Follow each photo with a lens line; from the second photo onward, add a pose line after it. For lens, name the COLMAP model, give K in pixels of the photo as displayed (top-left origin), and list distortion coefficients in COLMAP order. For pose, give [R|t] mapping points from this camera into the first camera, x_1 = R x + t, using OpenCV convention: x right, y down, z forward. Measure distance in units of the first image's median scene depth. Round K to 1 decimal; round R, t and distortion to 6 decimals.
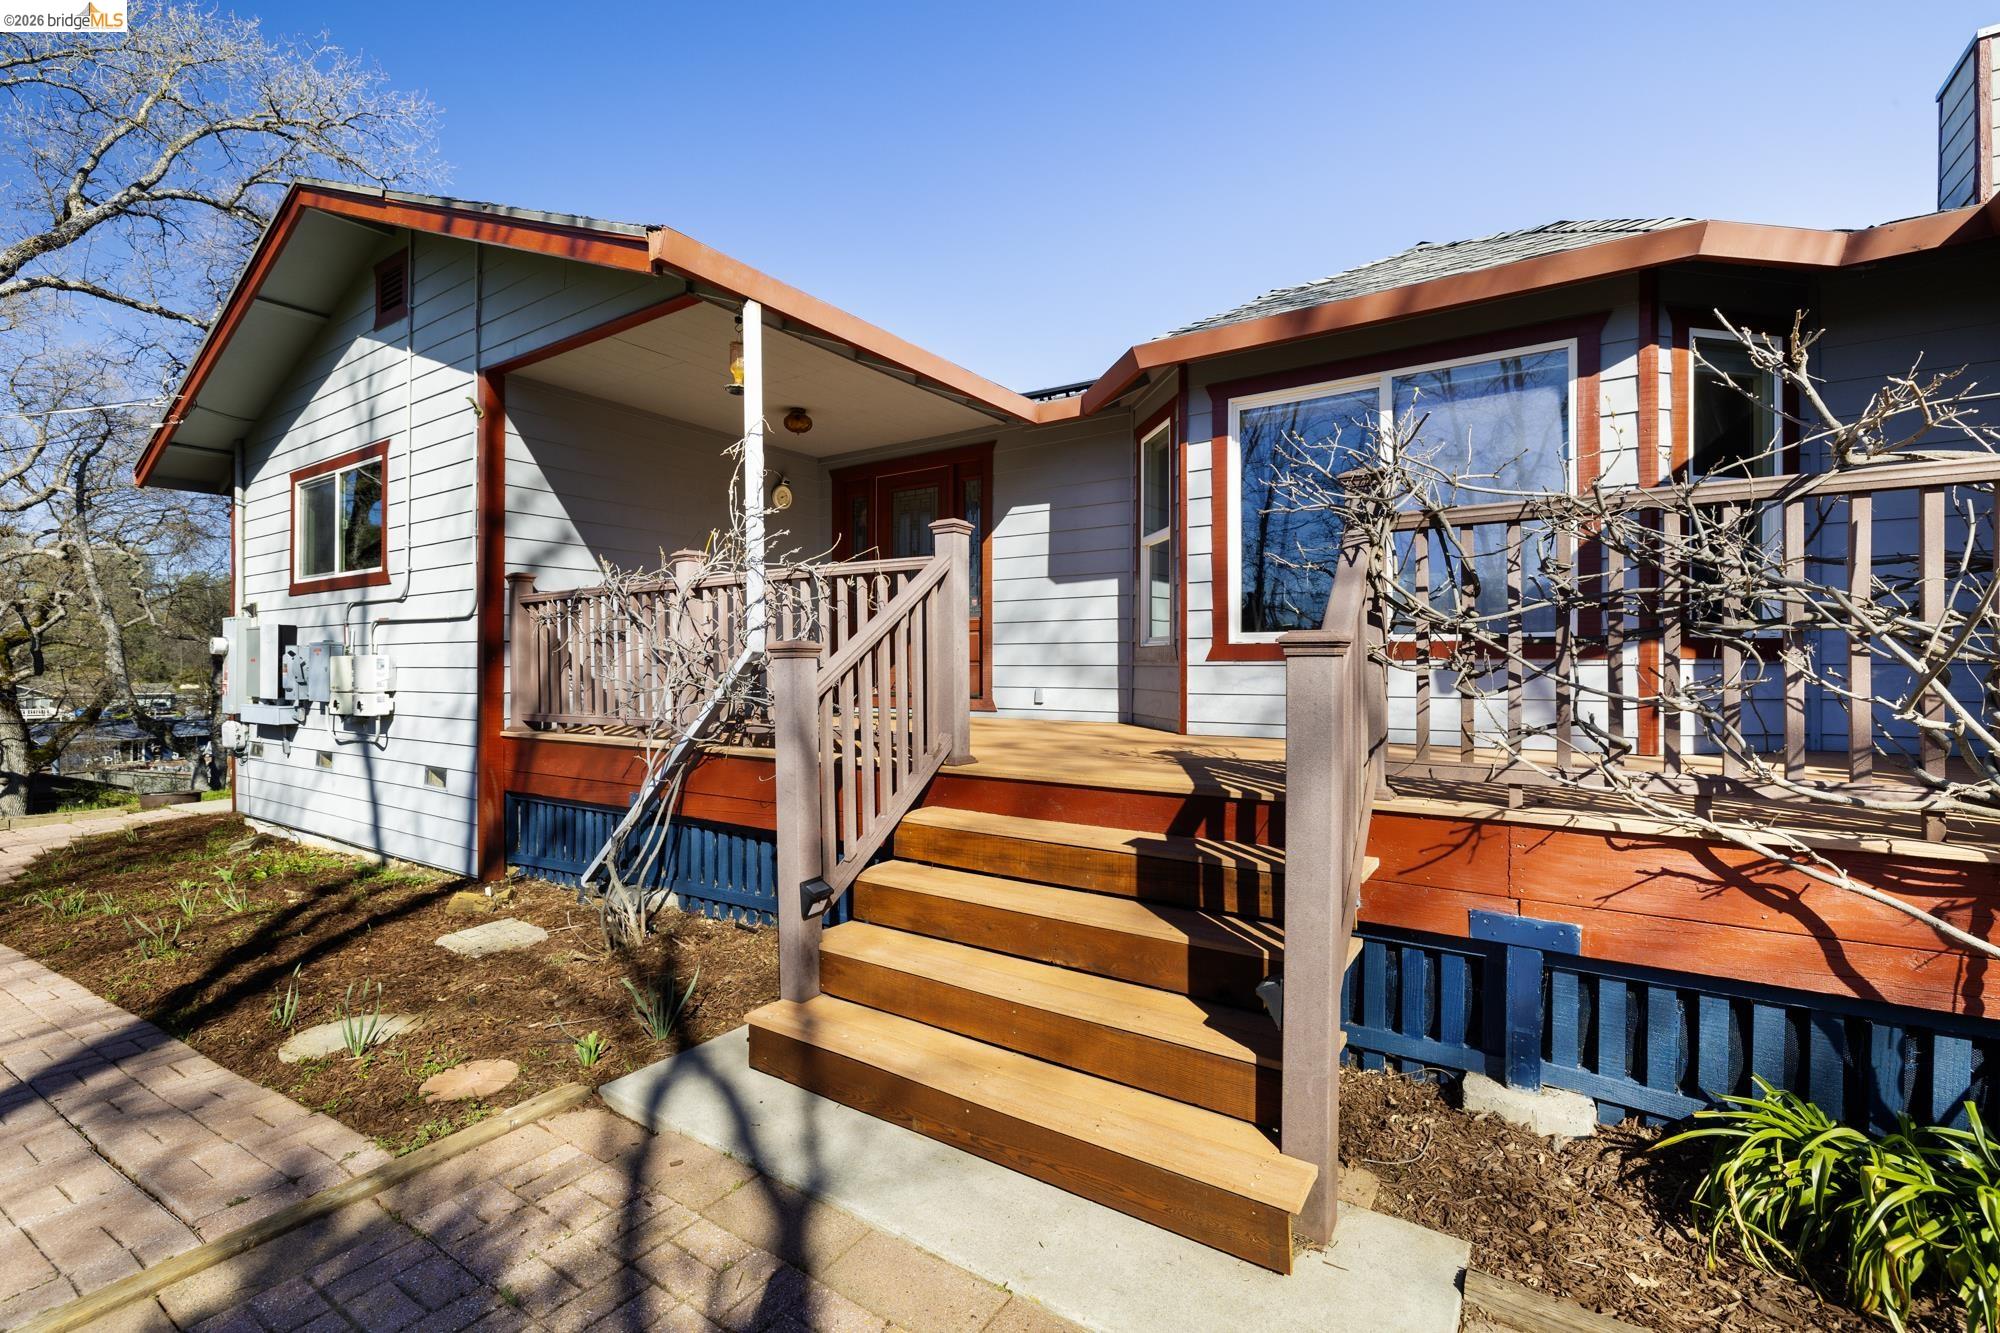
lens RADIAL K [[841.7, 0, 996.3], [0, 841.7, 664.0], [0, 0, 1]] dist [0.004051, -0.000863]
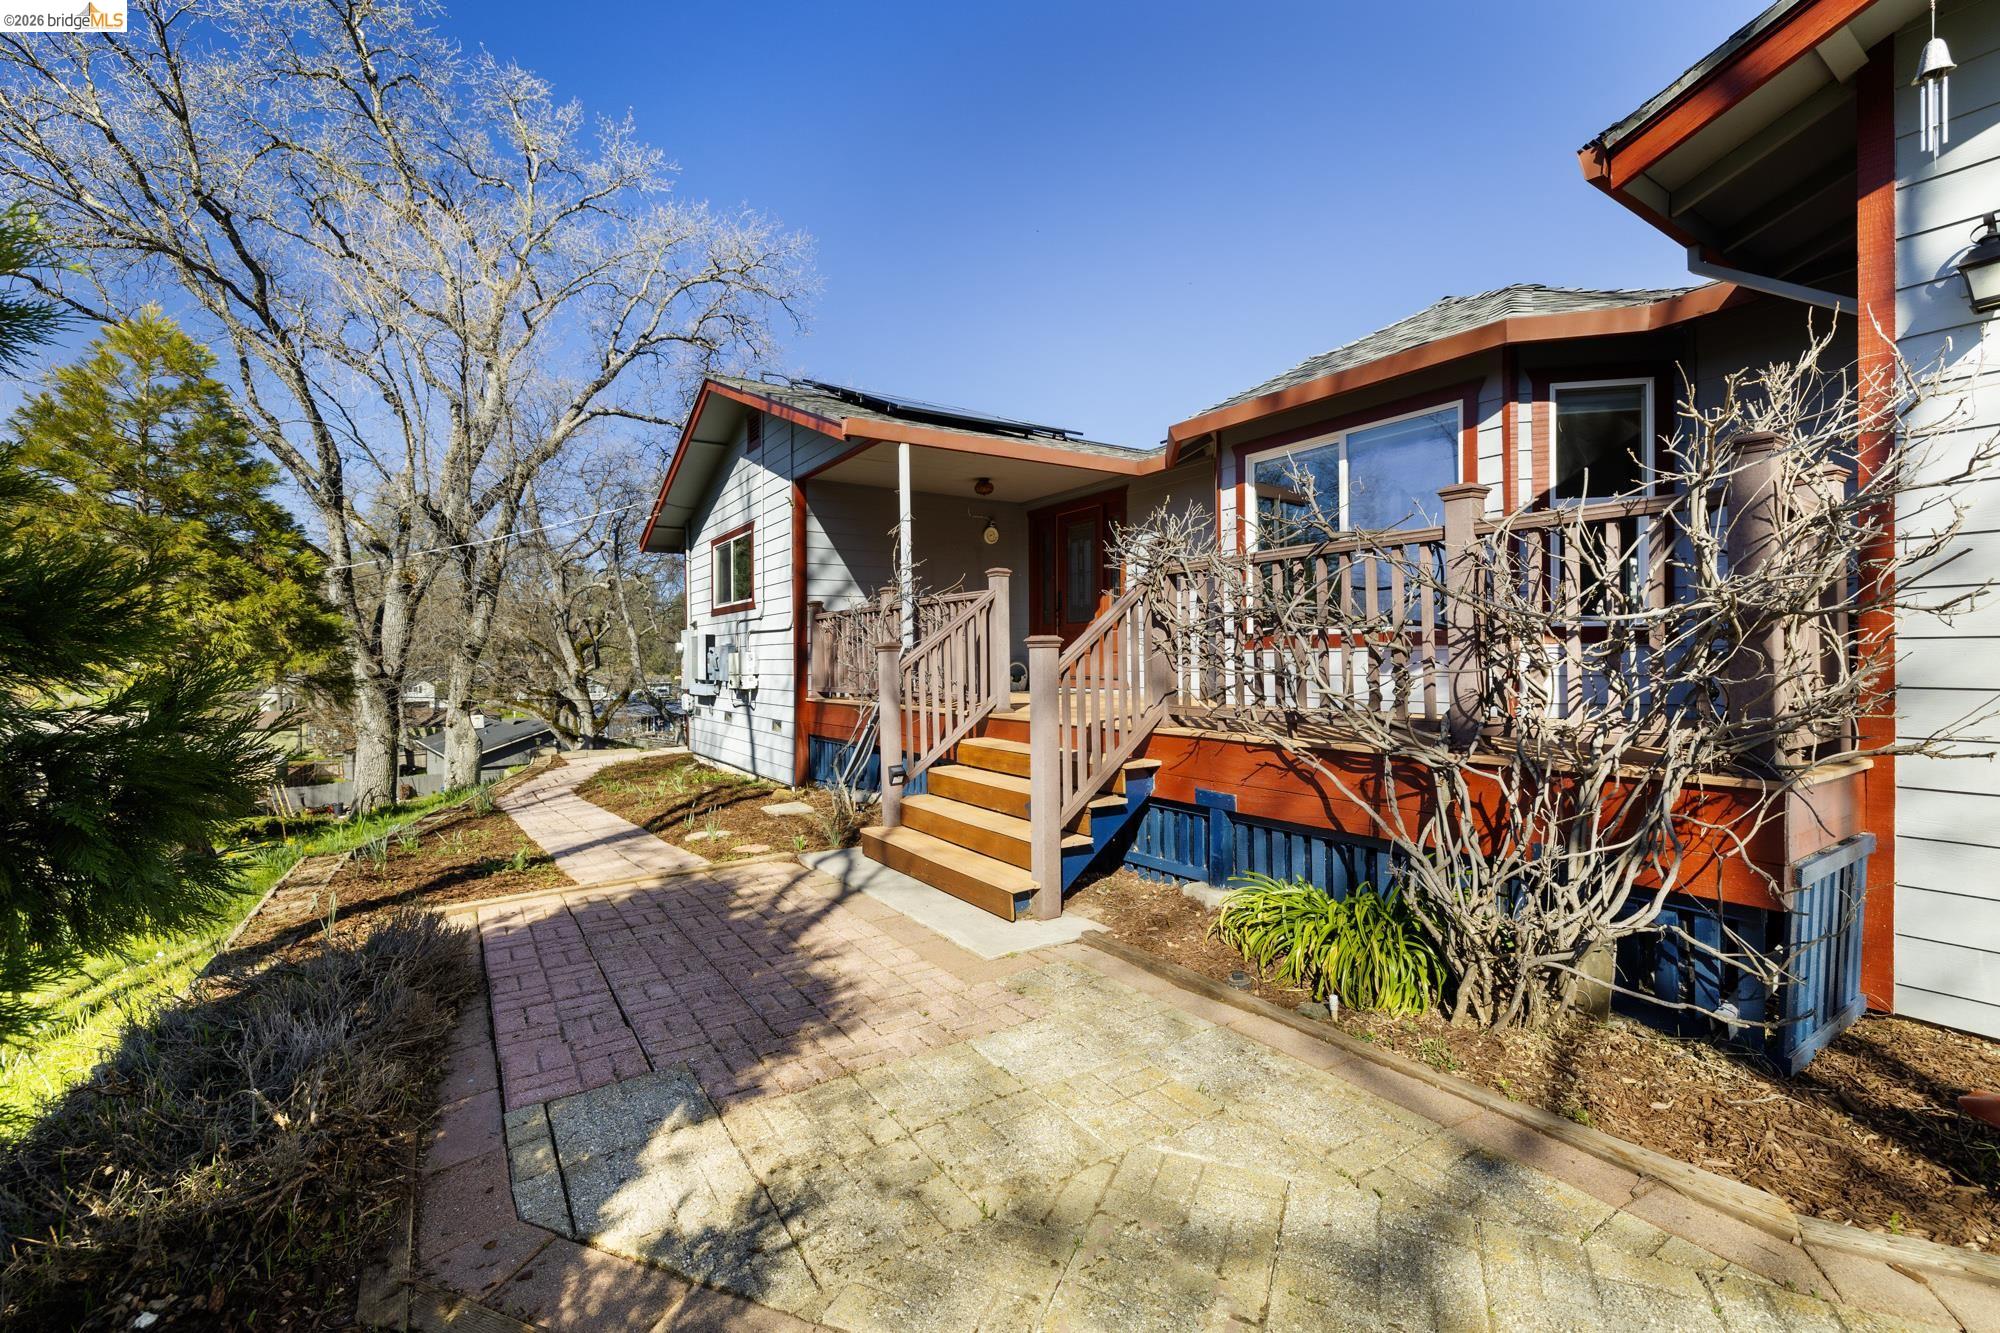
lens RADIAL K [[841.7, 0, 1001.8], [0, 841.7, 666.6], [0, 0, 1]] dist [0.004051, -0.000863]
pose [[0.921116, -0.003785, -0.389271, 0.373098], [0.008020, 0.999925, 0.009255, 0.006214], [0.389207, -0.011647, 0.921077, -0.336172]]
